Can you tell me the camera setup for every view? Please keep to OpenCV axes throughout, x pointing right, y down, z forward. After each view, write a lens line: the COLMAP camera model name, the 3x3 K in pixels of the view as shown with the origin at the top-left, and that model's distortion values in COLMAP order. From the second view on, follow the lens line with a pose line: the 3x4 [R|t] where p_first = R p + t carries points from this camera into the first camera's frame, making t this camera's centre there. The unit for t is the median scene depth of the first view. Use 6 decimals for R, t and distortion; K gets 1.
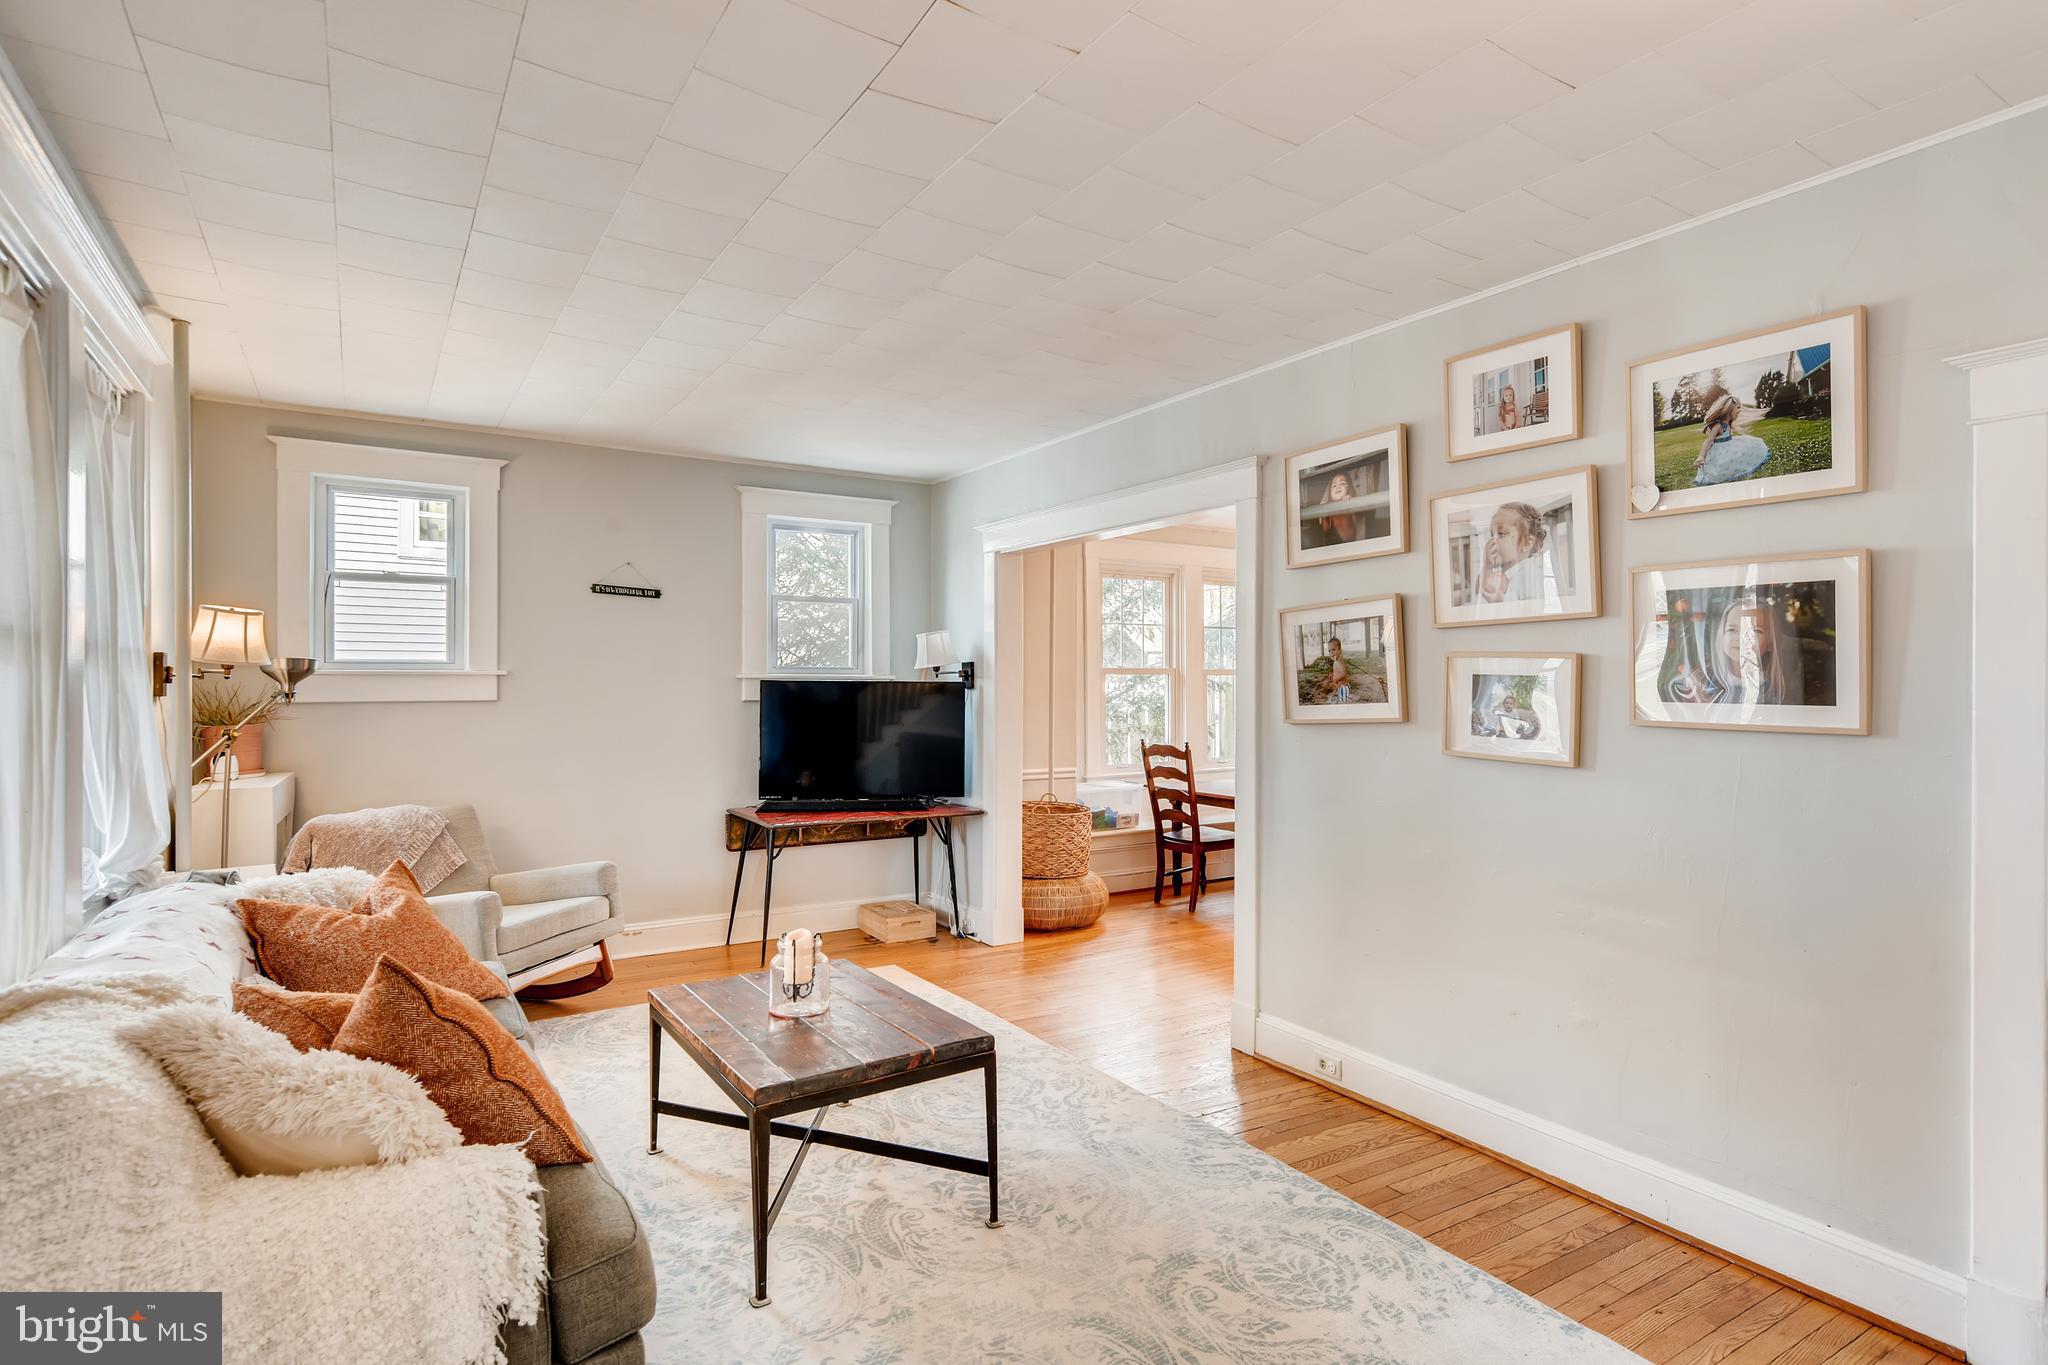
lens RADIAL K [[1036.2, 0, 1023.6], [0, 1036.2, 691.6], [0, 0, 1]] dist [-0.002371, 0.004678]
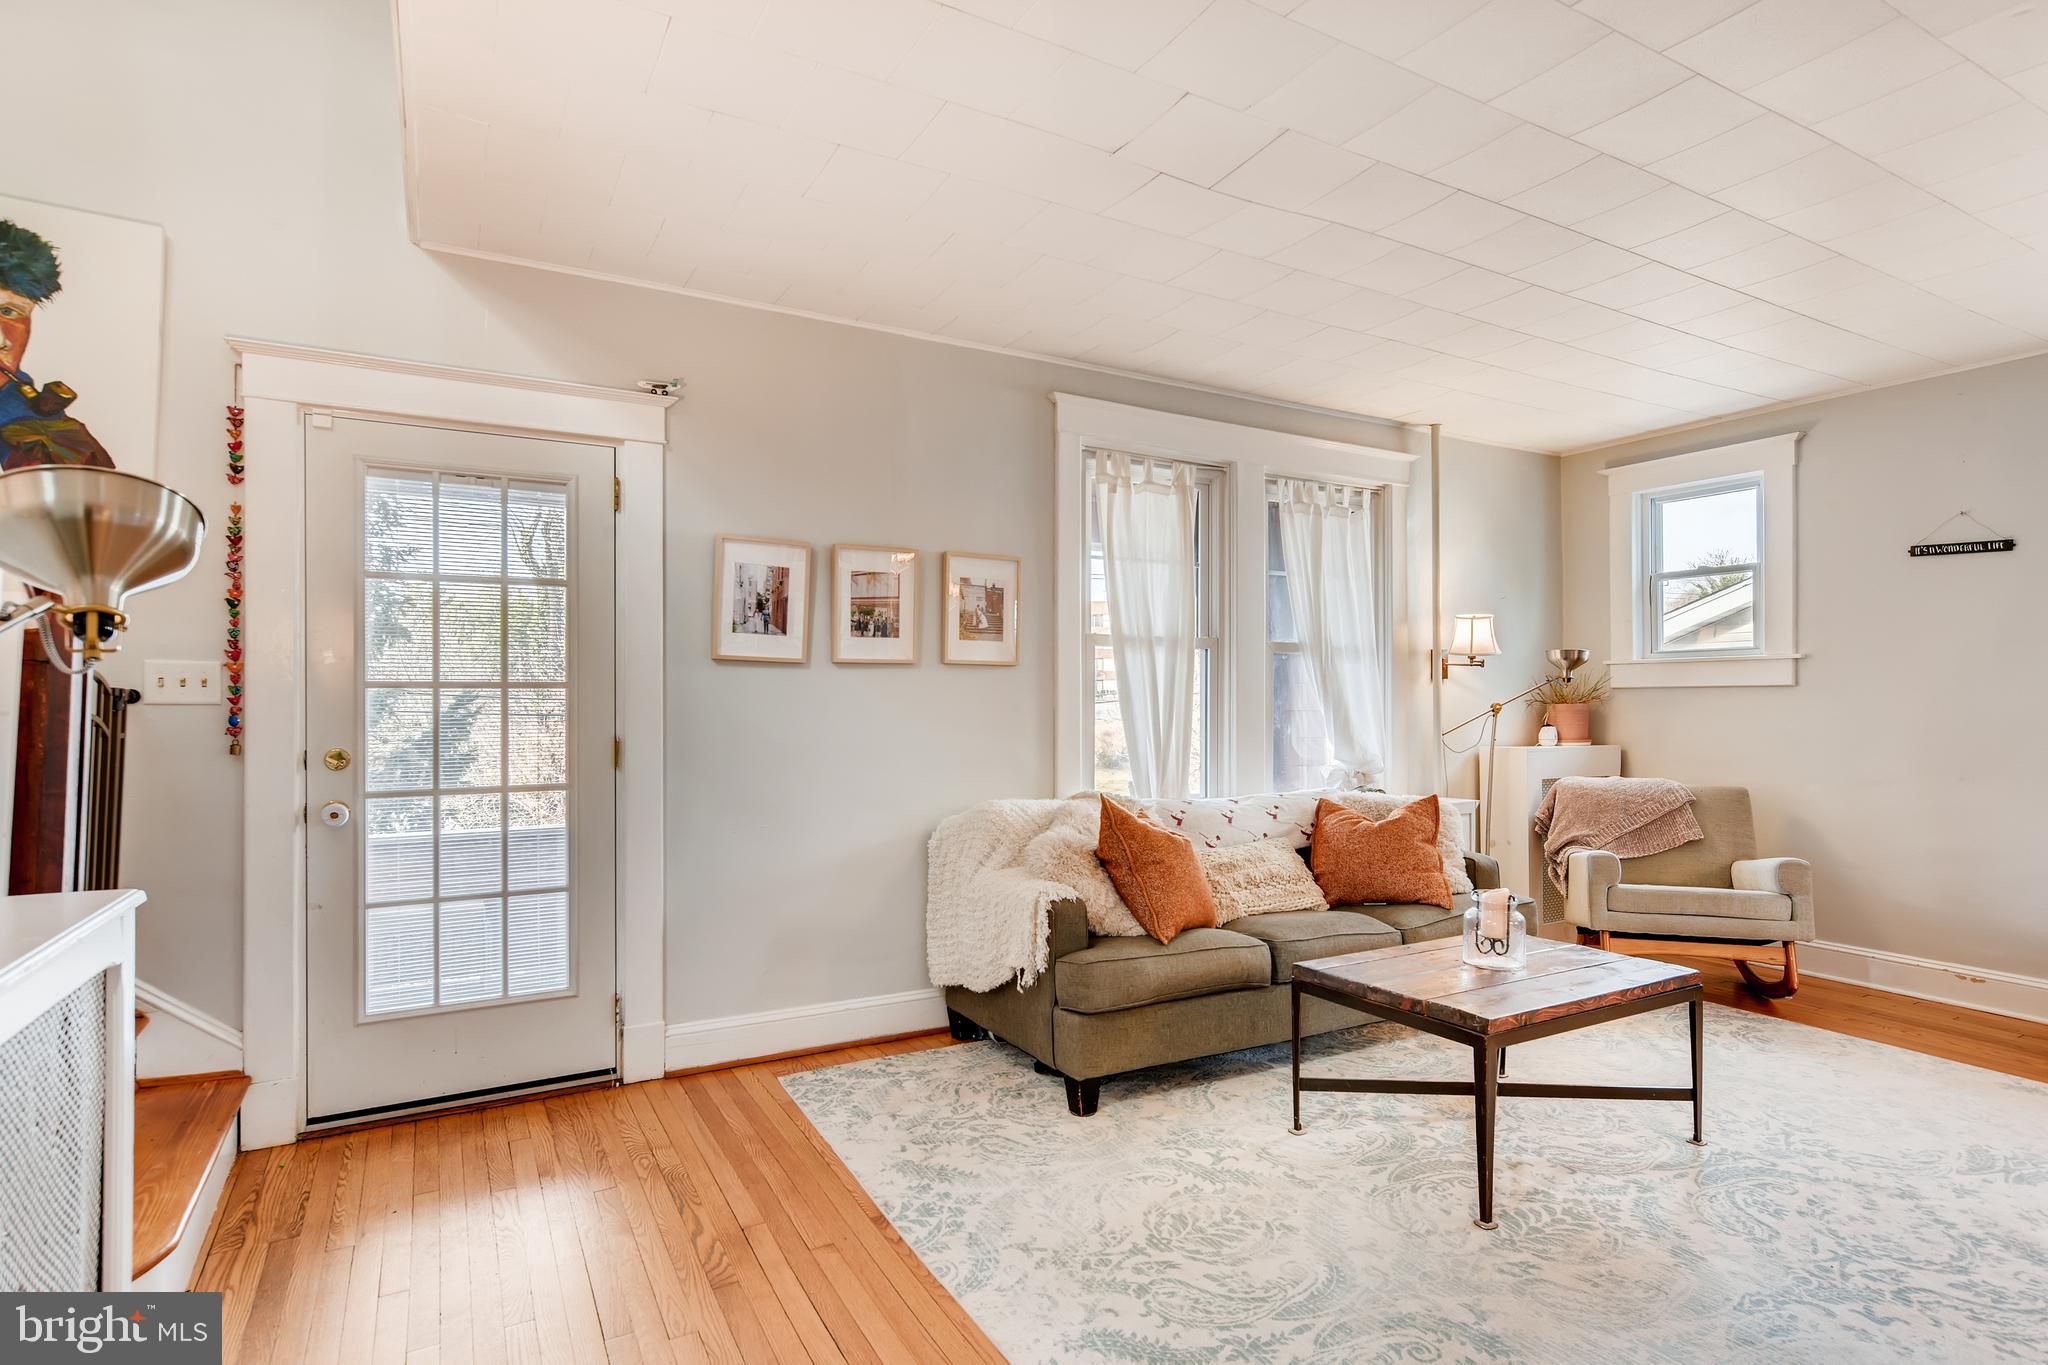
lens RADIAL K [[1036.2, 0, 1021.4], [0, 1036.2, 696.2], [0, 0, 1]] dist [-0.002371, 0.004678]
pose [[-0.057961, -0.003820, -0.998312, 0.768192], [-0.007133, 0.999969, -0.003412, 0.042853], [0.998293, 0.006923, -0.057987, 0.537484]]
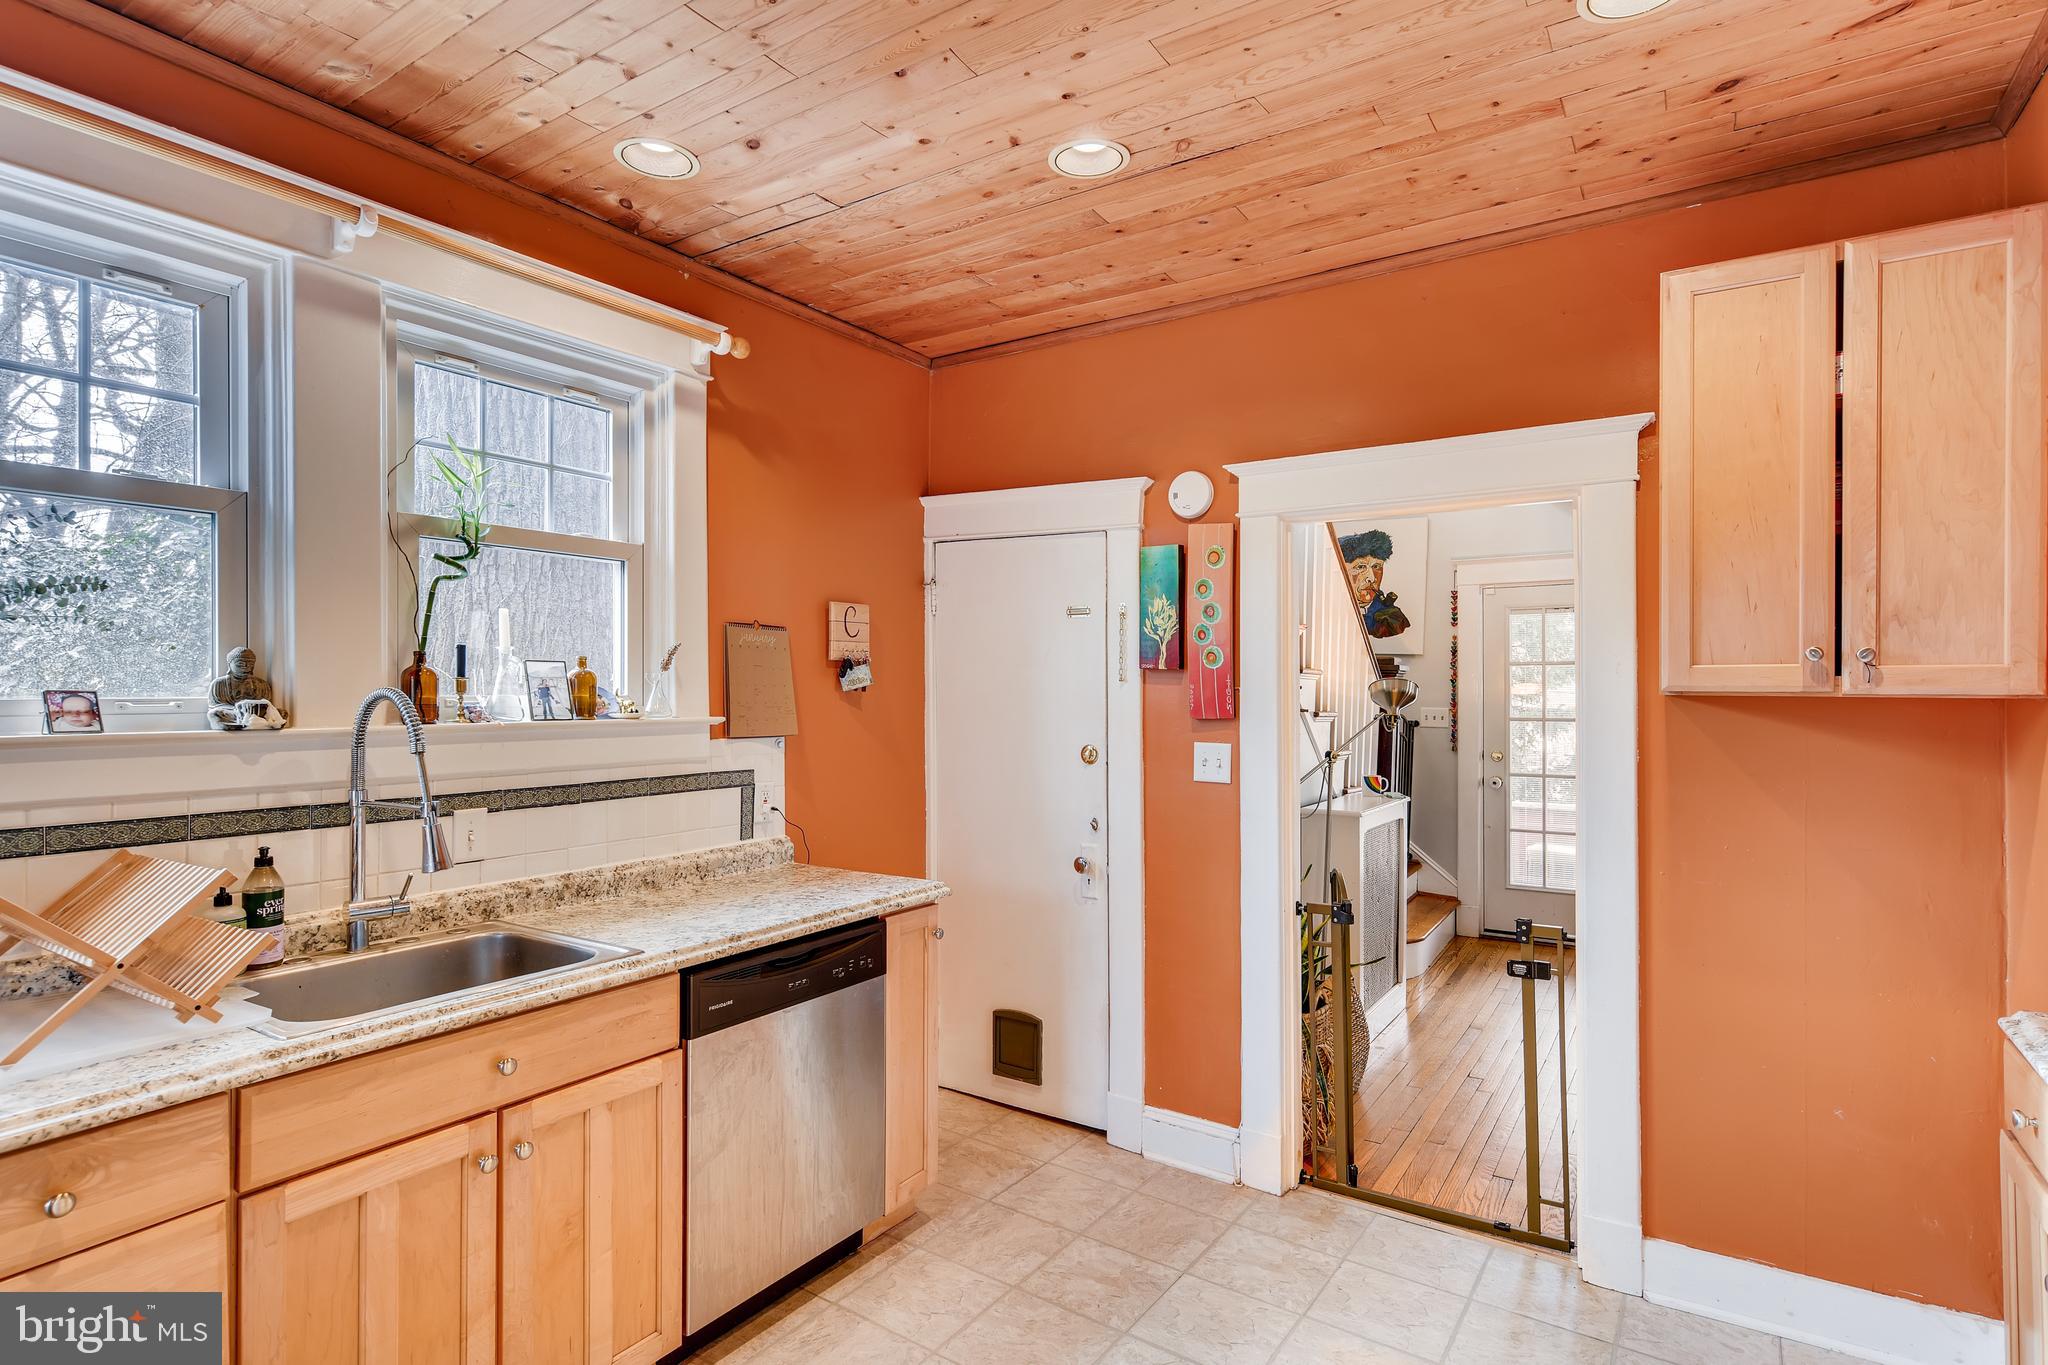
lens RADIAL K [[1036.2, 0, 1025.0], [0, 1036.2, 688.0], [0, 0, 1]] dist [-0.002371, 0.004678]
pose [[-0.915196, -0.006188, -0.402960, 1.435112], [-0.006921, 0.999976, 0.000363, -0.018481], [0.402949, 0.003121, -0.915217, 1.262415]]
